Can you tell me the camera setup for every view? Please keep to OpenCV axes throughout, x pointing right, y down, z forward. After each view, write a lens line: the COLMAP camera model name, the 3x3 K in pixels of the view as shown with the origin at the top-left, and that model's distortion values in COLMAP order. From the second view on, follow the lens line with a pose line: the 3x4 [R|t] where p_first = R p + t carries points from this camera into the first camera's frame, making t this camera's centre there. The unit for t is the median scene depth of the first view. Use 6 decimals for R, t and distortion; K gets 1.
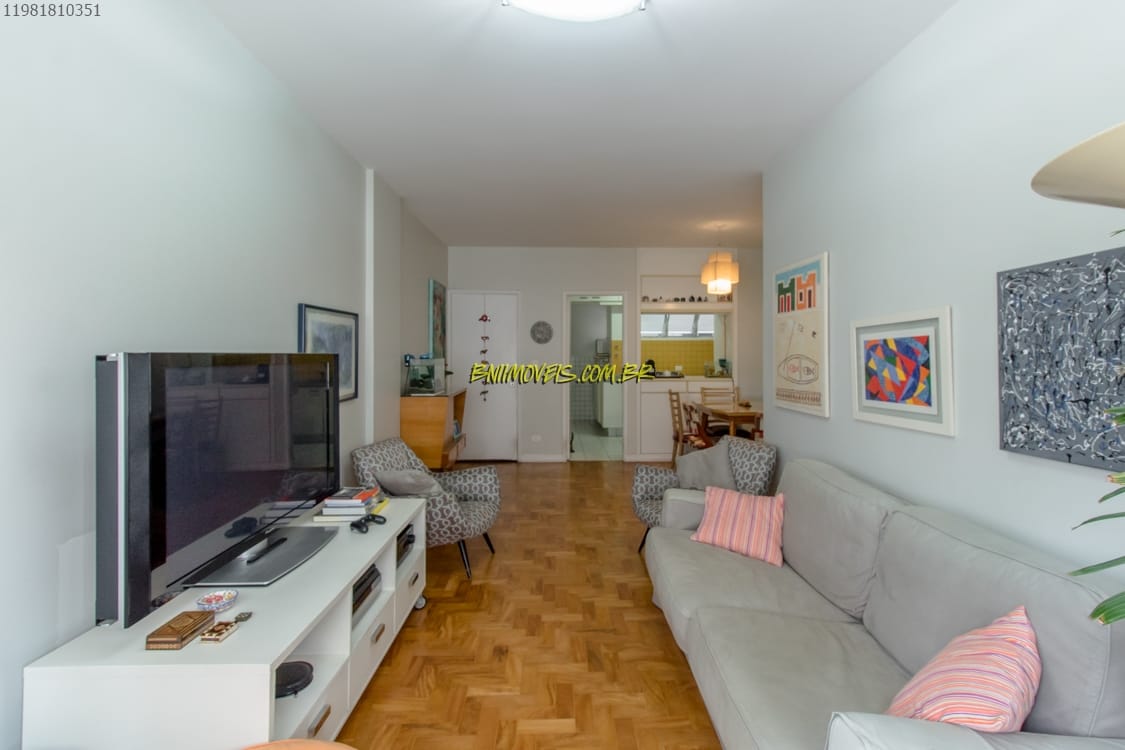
lens RADIAL K [[520.9, 0, 572.6], [0, 520.9, 359.8], [0, 0, 1]] dist [0.009637, 0.000244]
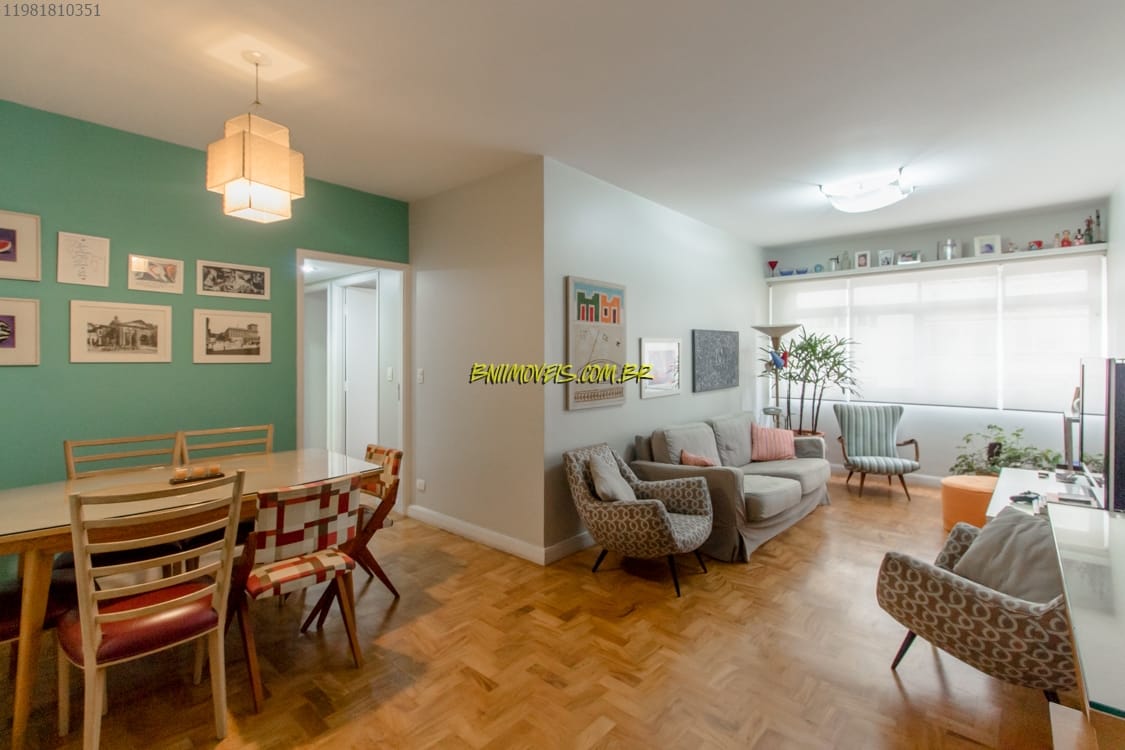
lens RADIAL K [[520.9, 0, 572.6], [0, 520.9, 359.8], [0, 0, 1]] dist [0.009637, 0.000244]
pose [[-0.730115, -0.002035, 0.683322, -0.324008], [0.007618, 0.999909, 0.011118, -0.022485], [-0.683282, 0.013323, -0.730033, 1.863881]]
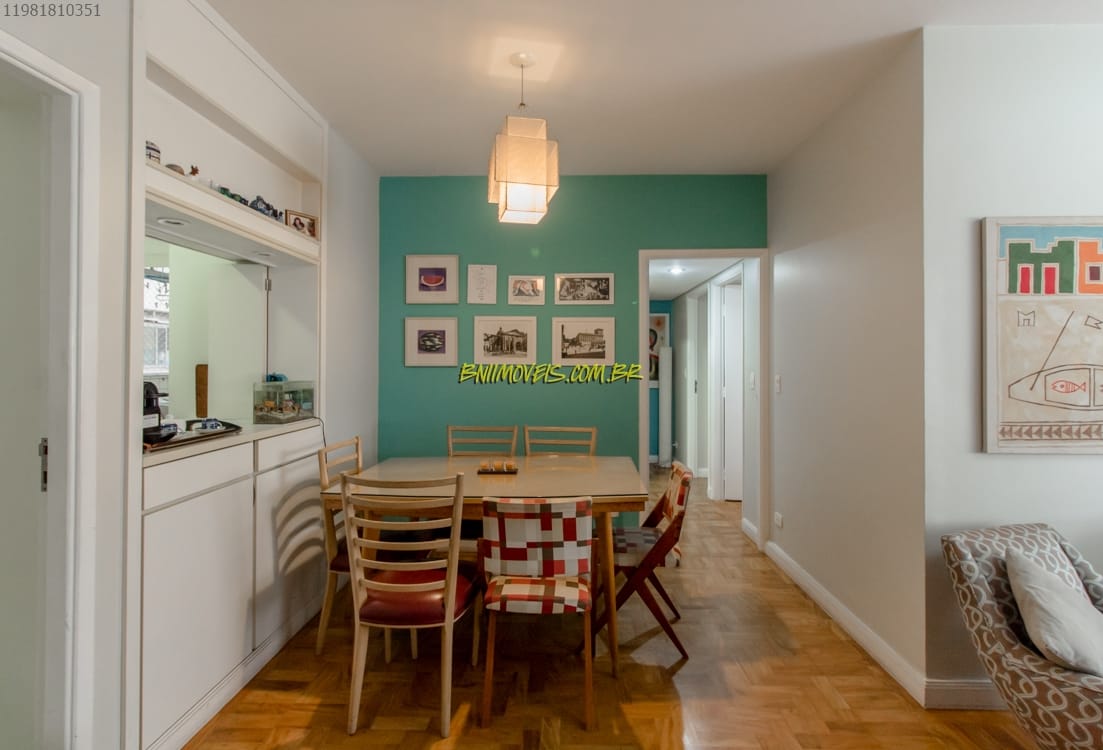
lens RADIAL K [[518.3, 0, 560.5], [0, 518.3, 359.0], [0, 0, 1]] dist [0.003653, 0.000679]
pose [[0.052639, 0.007154, 0.998588, -0.222229], [0.008883, 0.999931, -0.007632, -0.016413], [-0.998574, 0.009273, 0.052572, 1.553510]]
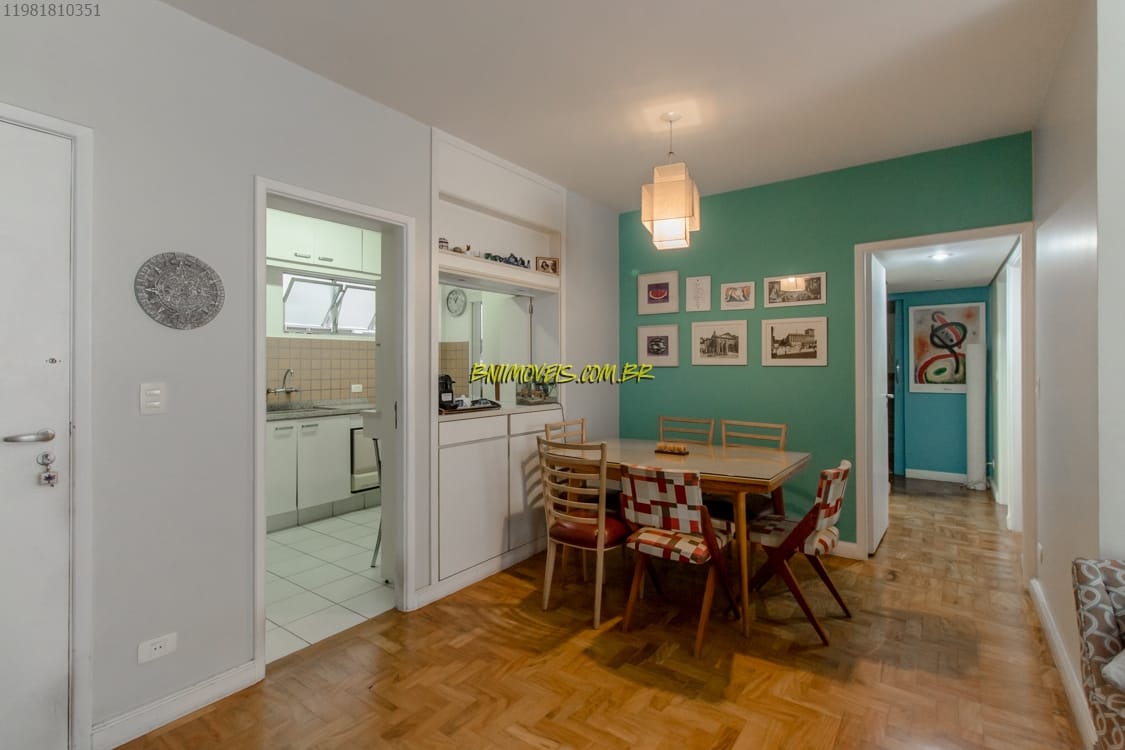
lens RADIAL K [[524.4, 0, 567.6], [0, 524.4, 363.0], [0, 0, 1]] dist [0.001326, 0.000123]
pose [[0.616916, 0.001833, 0.787027, -0.319141], [0.010586, 0.999887, -0.010627, -0.008919], [-0.786958, 0.014887, 0.616827, 1.245213]]
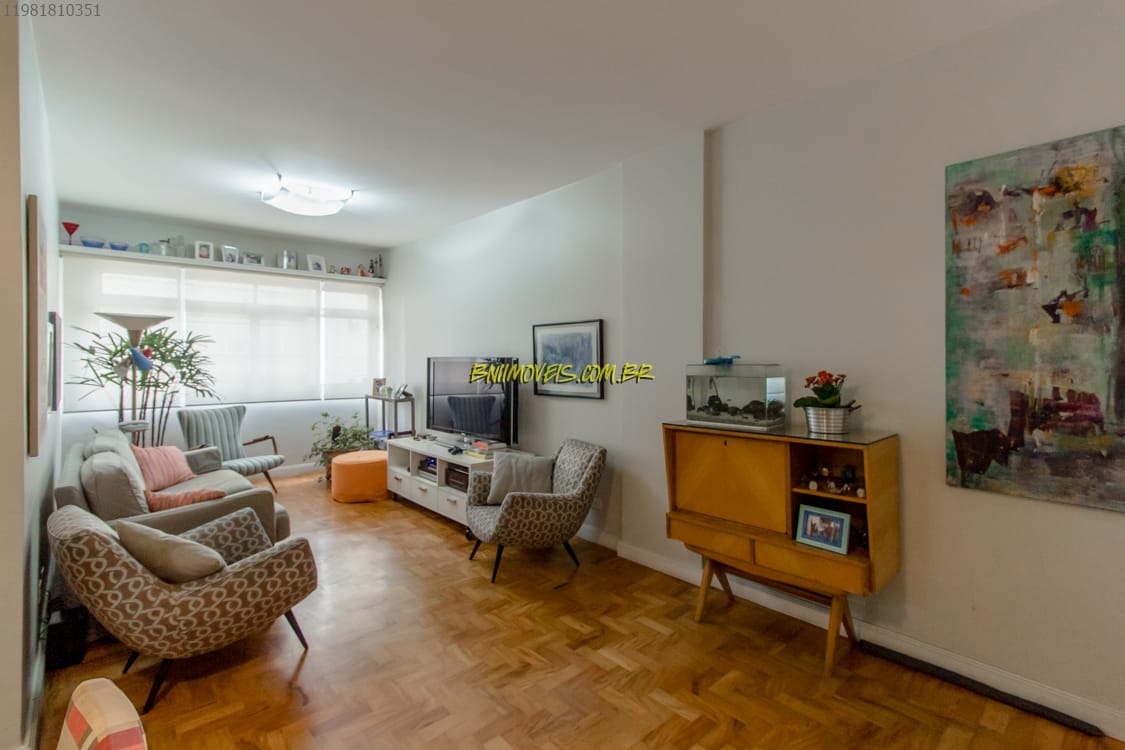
lens RADIAL K [[520.9, 0, 572.6], [0, 520.9, 359.8], [0, 0, 1]] dist [0.009637, 0.000244]
pose [[-0.757206, 0.001609, -0.653174, 0.346577], [-0.006455, 0.999930, 0.009947, -0.018476], [0.653144, 0.011748, -0.757143, 1.881647]]
